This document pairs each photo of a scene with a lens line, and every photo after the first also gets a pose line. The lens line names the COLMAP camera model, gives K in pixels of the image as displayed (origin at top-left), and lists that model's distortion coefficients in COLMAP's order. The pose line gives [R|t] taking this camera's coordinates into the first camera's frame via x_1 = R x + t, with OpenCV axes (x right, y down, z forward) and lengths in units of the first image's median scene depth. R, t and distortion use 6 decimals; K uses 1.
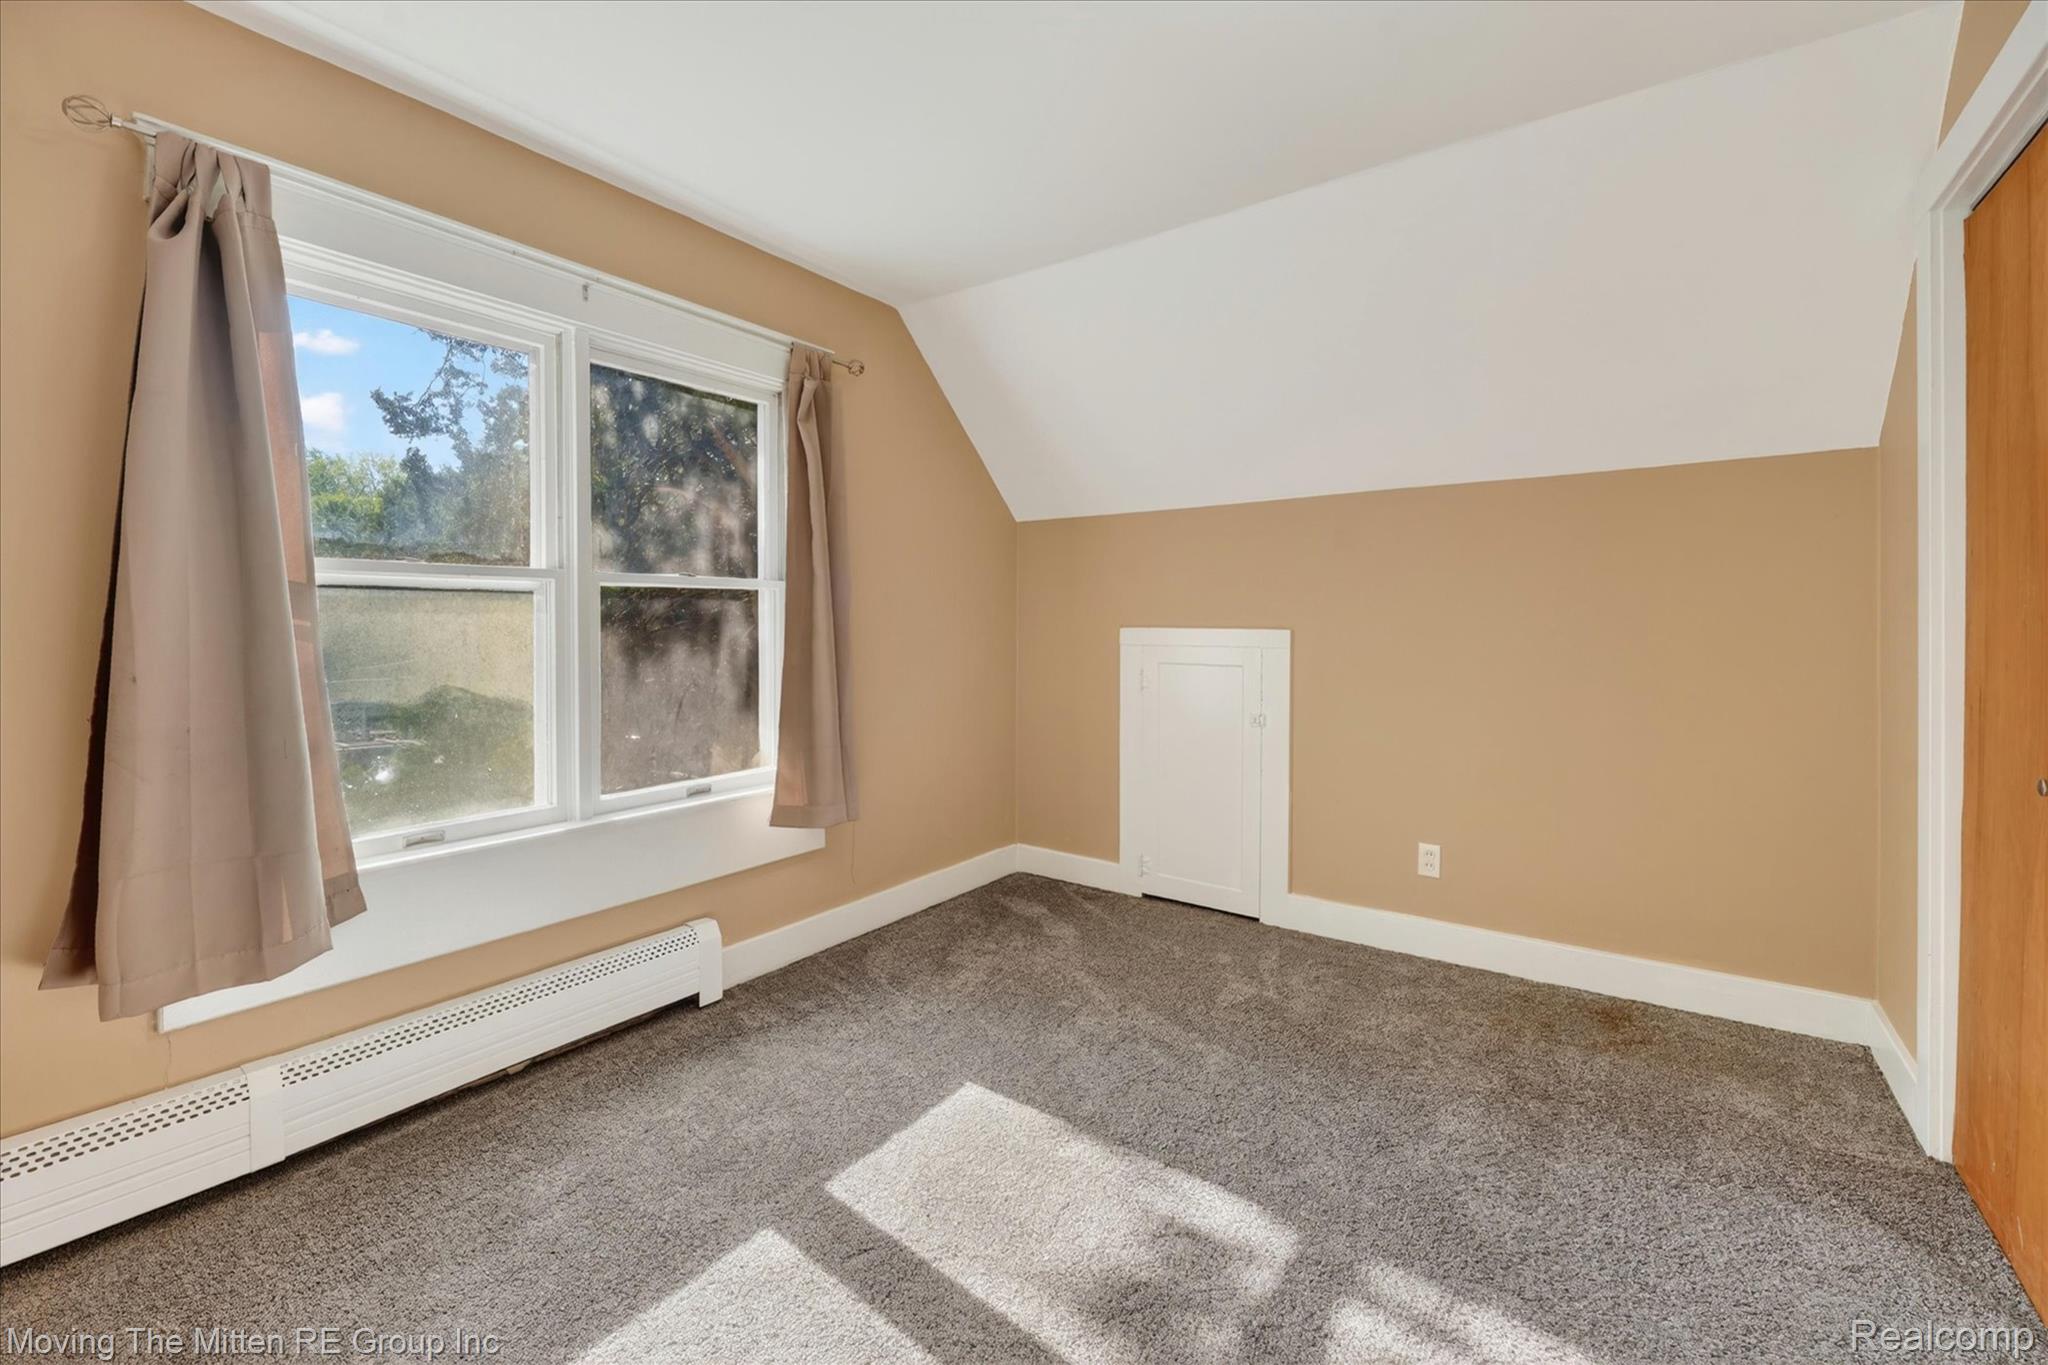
lens RADIAL K [[863.4, 0, 1014.3], [0, 863.4, 623.5], [0, 0, 1]] dist [-0.002592, -0.000510]
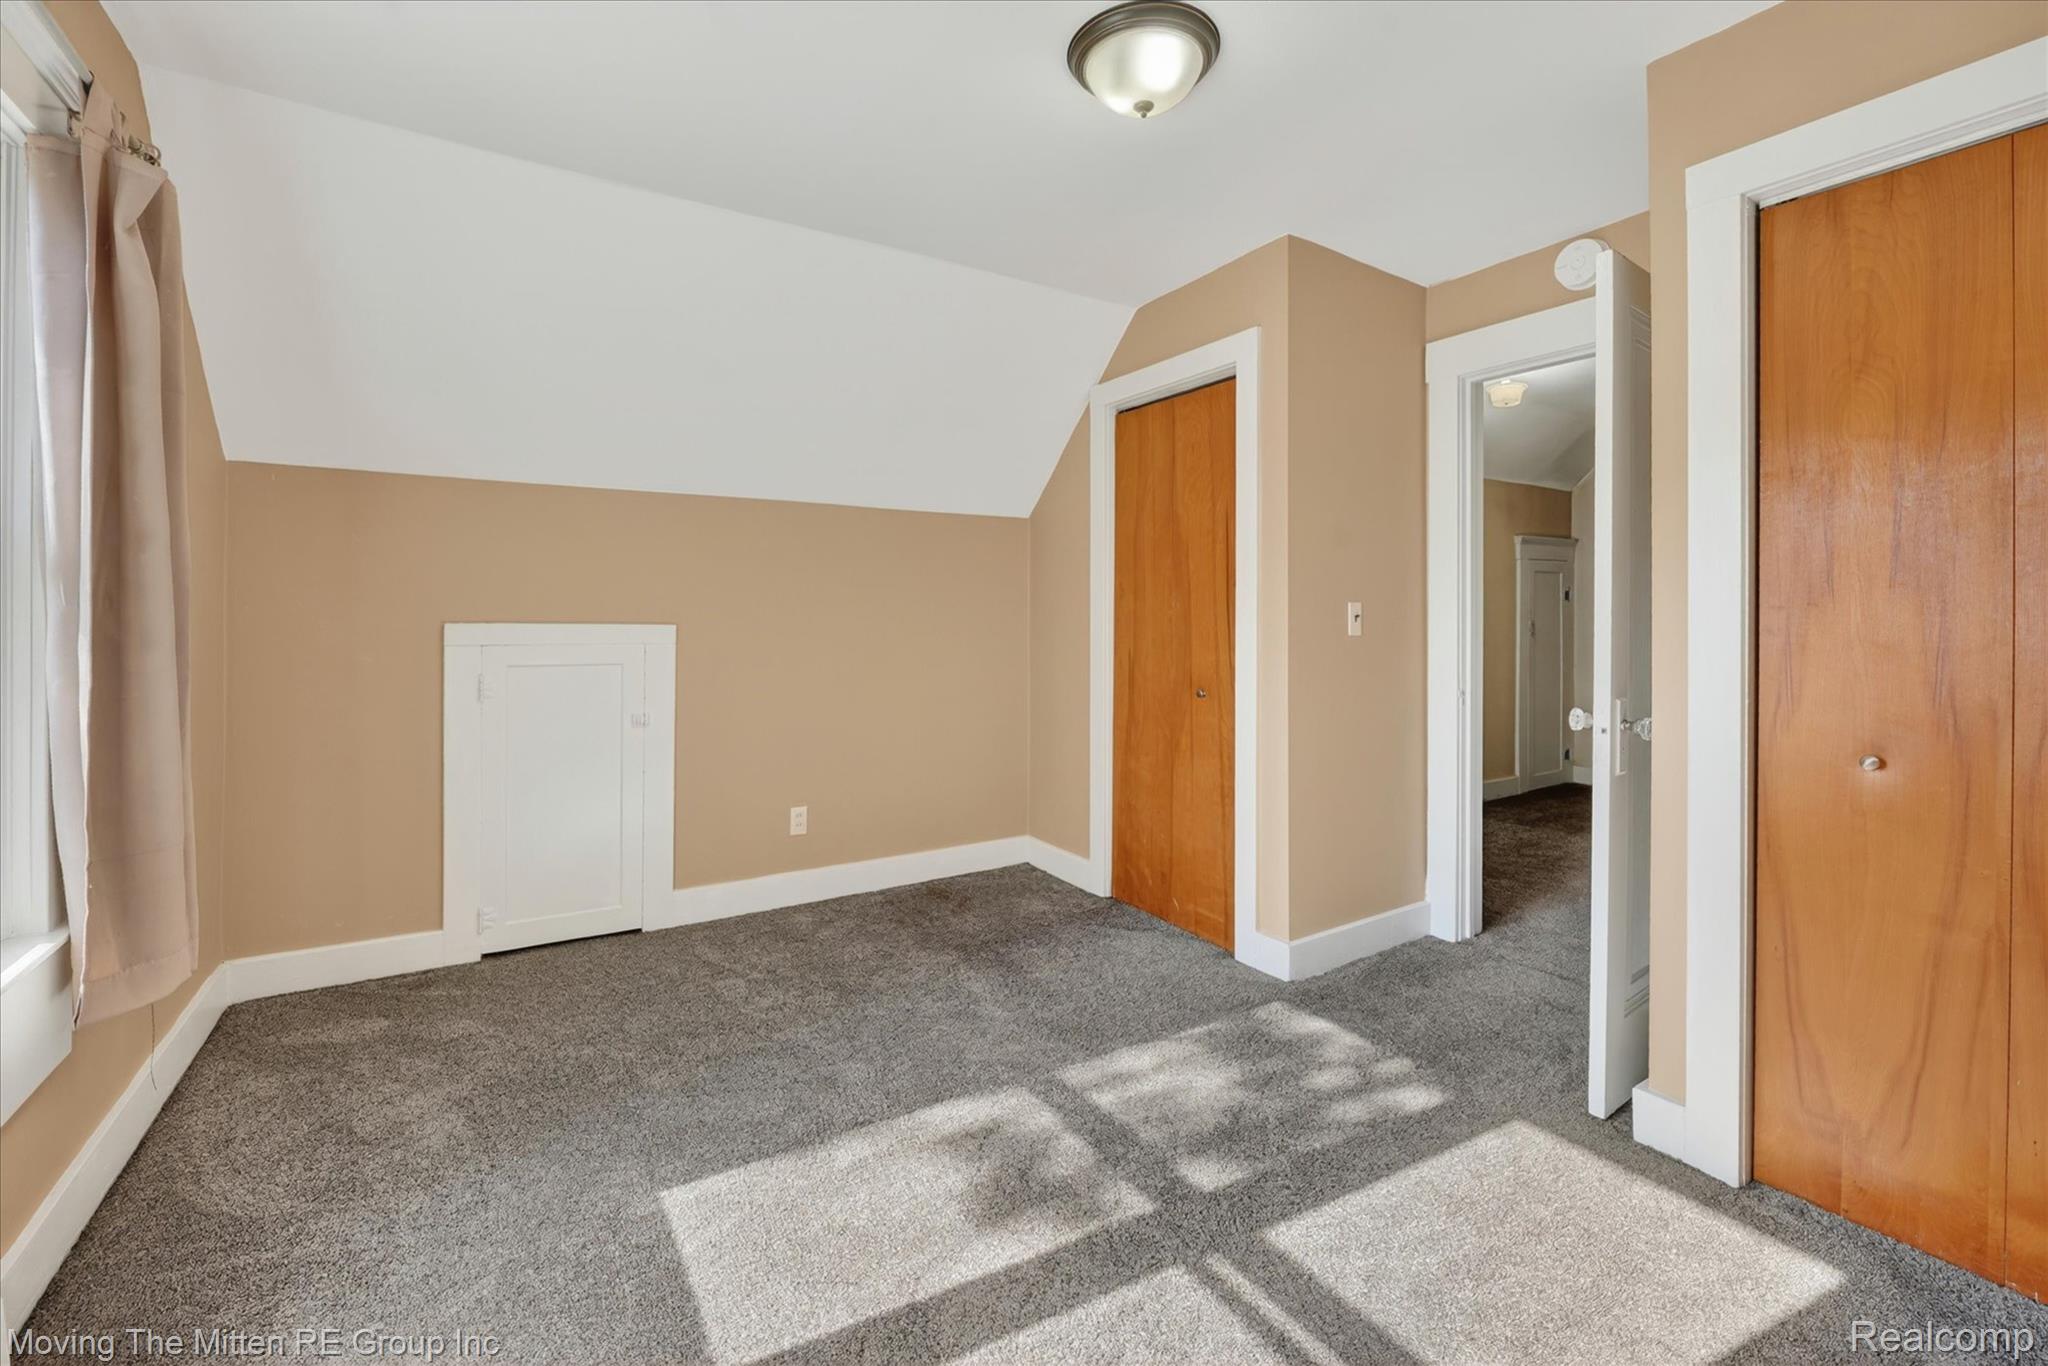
lens RADIAL K [[863.4, 0, 1011.6], [0, 863.4, 622.5], [0, 0, 1]] dist [-0.002592, -0.000510]
pose [[0.379849, -0.008963, 0.925005, -0.489521], [0.001112, 0.999957, 0.009233, -0.004915], [-0.925048, -0.002478, 0.379843, 0.288973]]
